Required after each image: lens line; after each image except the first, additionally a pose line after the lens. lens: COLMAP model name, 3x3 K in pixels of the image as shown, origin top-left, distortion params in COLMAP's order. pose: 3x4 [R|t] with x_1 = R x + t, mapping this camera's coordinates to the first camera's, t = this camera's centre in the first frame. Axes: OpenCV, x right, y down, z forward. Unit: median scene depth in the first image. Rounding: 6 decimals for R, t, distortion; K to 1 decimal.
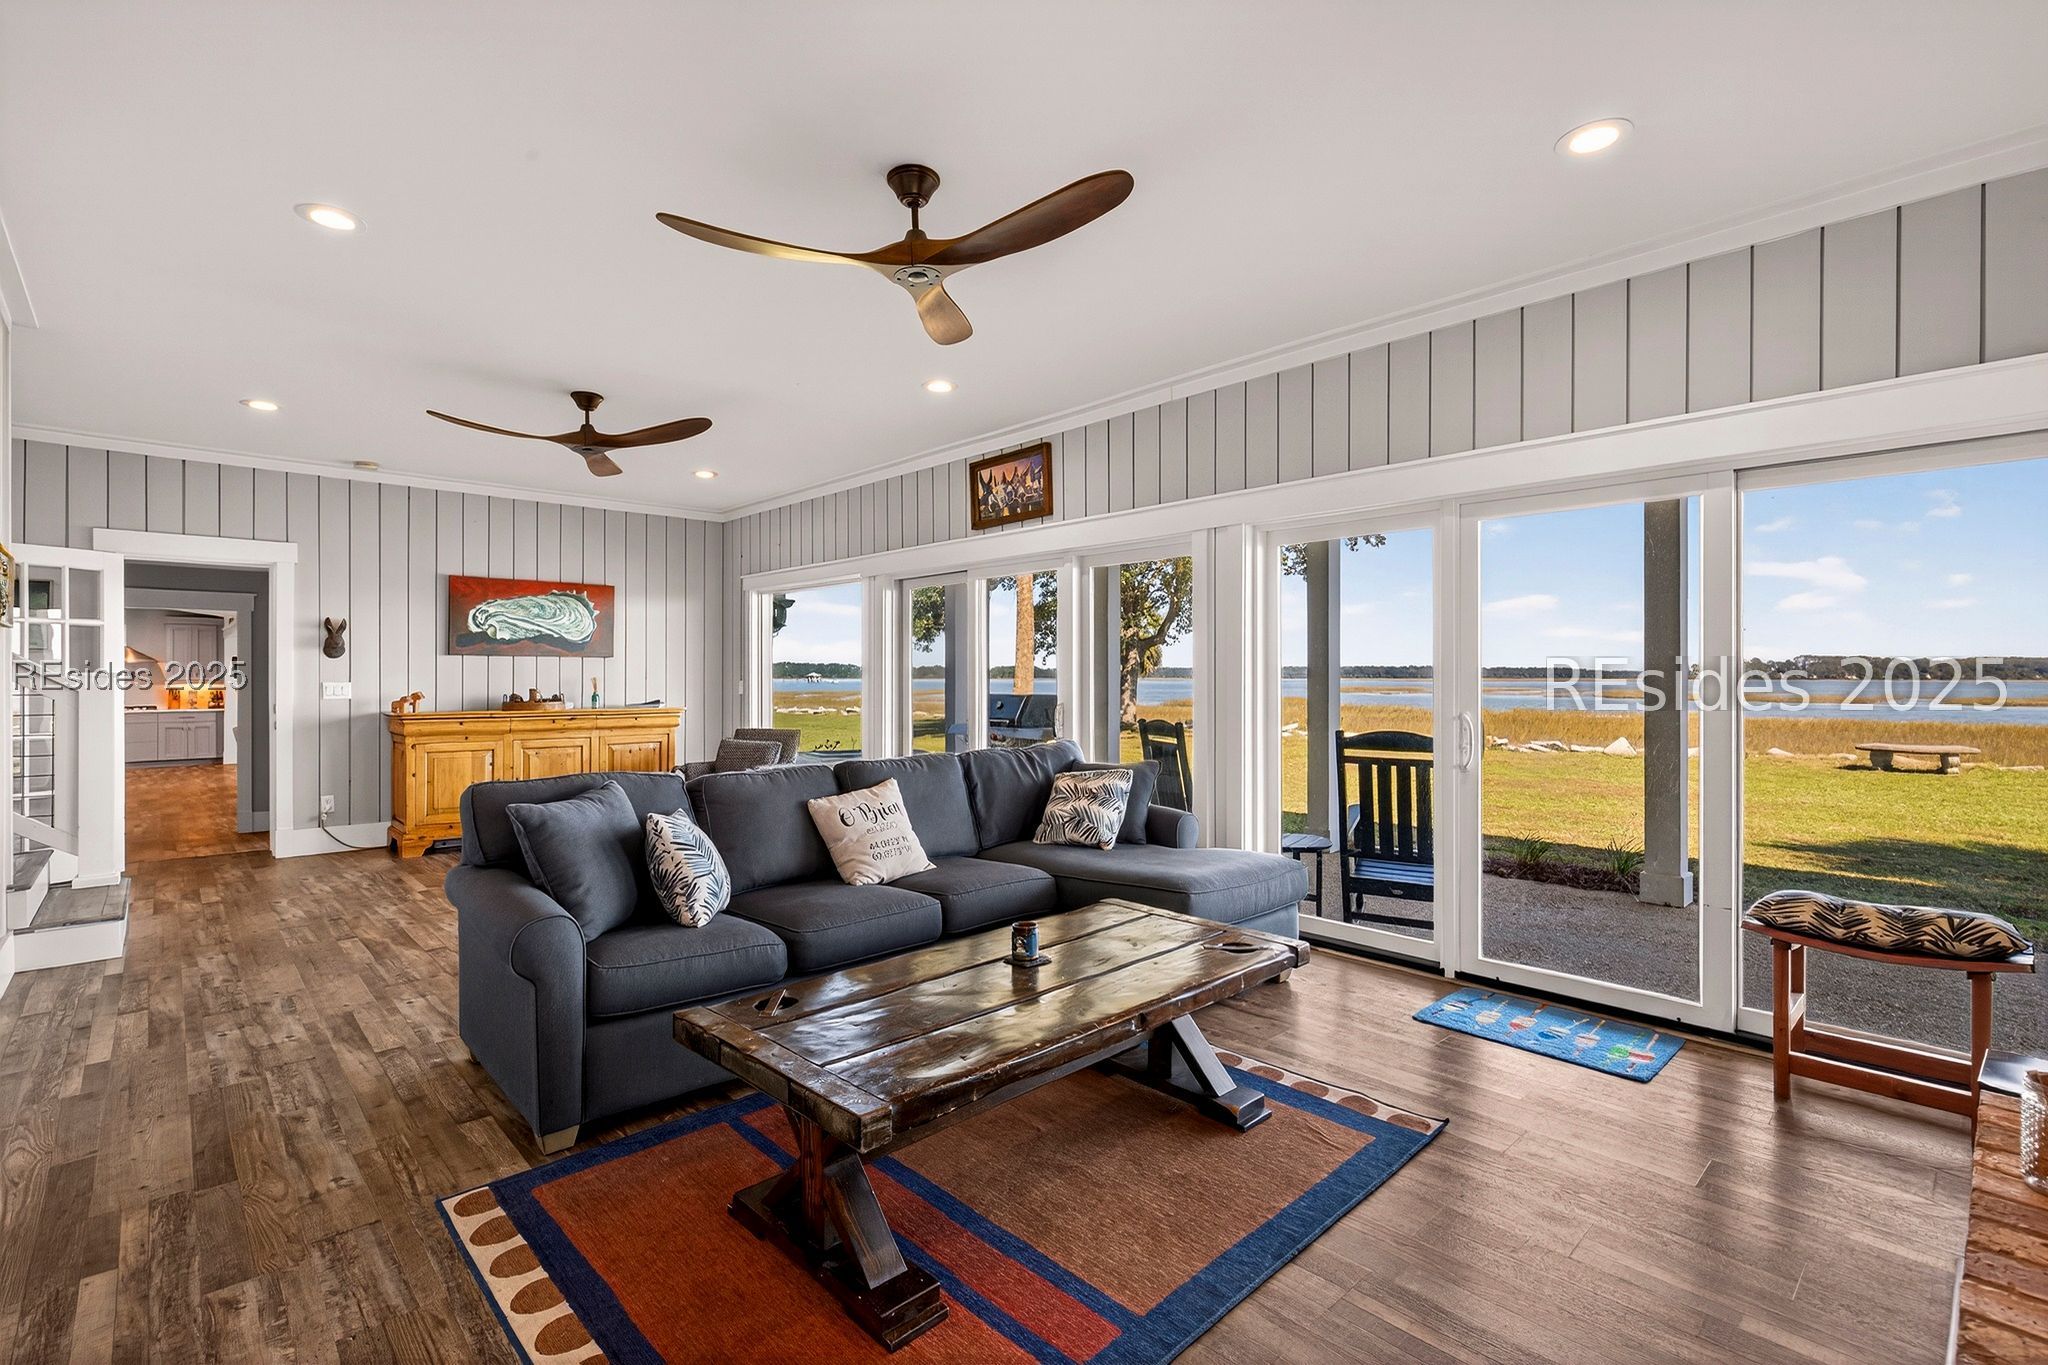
lens RADIAL K [[907.2, 0, 1021.7], [0, 907.2, 677.2], [0, 0, 1]] dist [-0.002485, 0.001514]
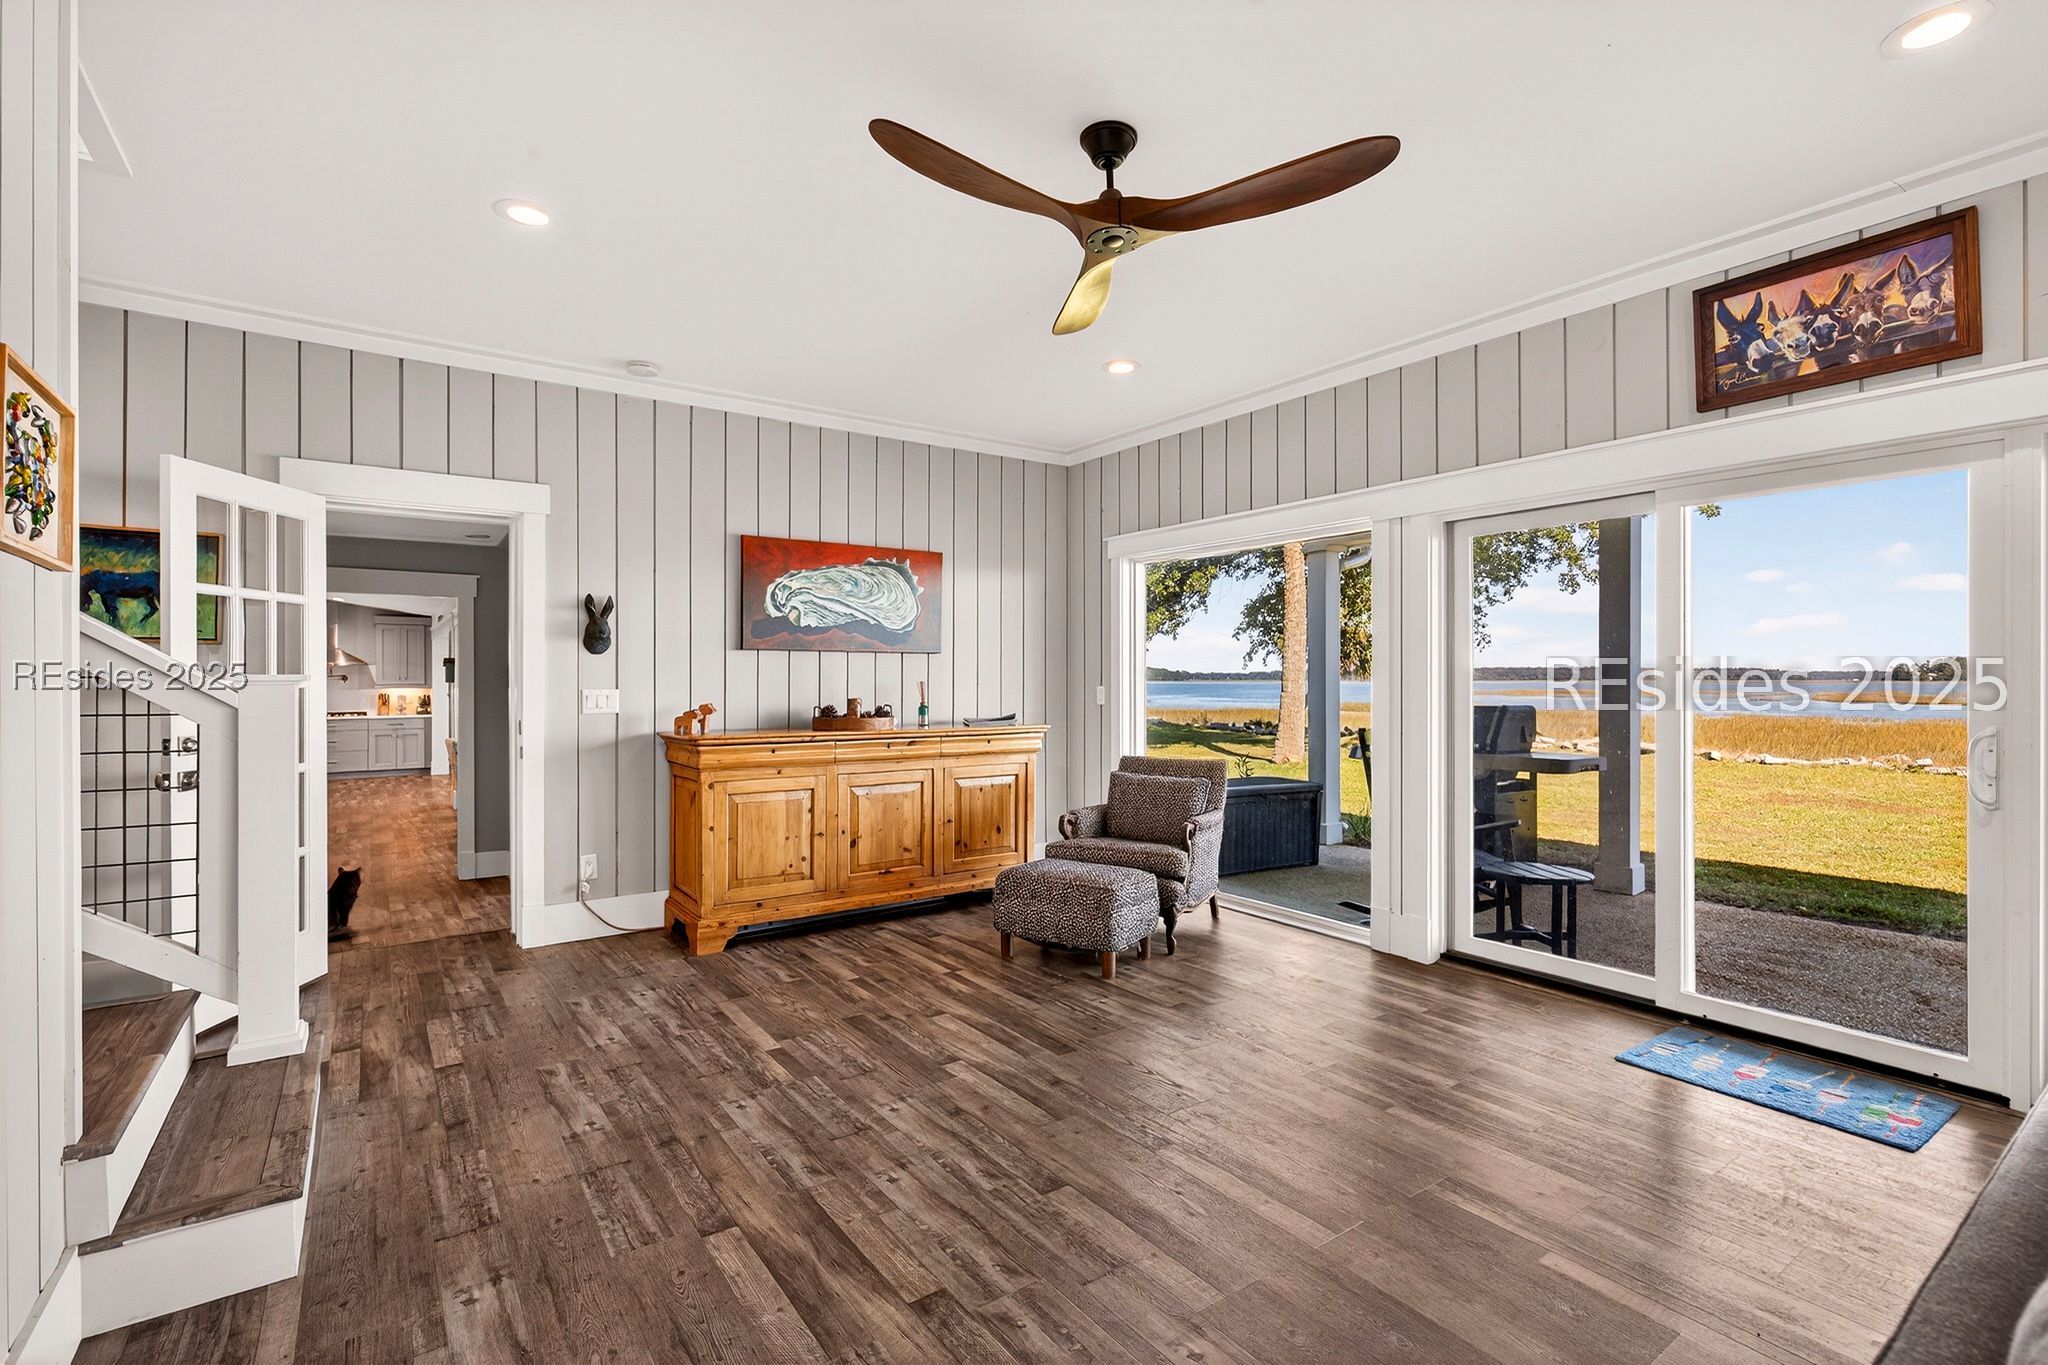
lens RADIAL K [[907.2, 0, 1024.8], [0, 907.2, 680.8], [0, 0, 1]] dist [-0.002485, 0.001514]
pose [[0.990882, -0.000595, -0.134733, -0.305788], [0.000562, 1.000000, -0.000284, -0.000238], [0.134733, 0.000205, 0.990882, 0.321972]]
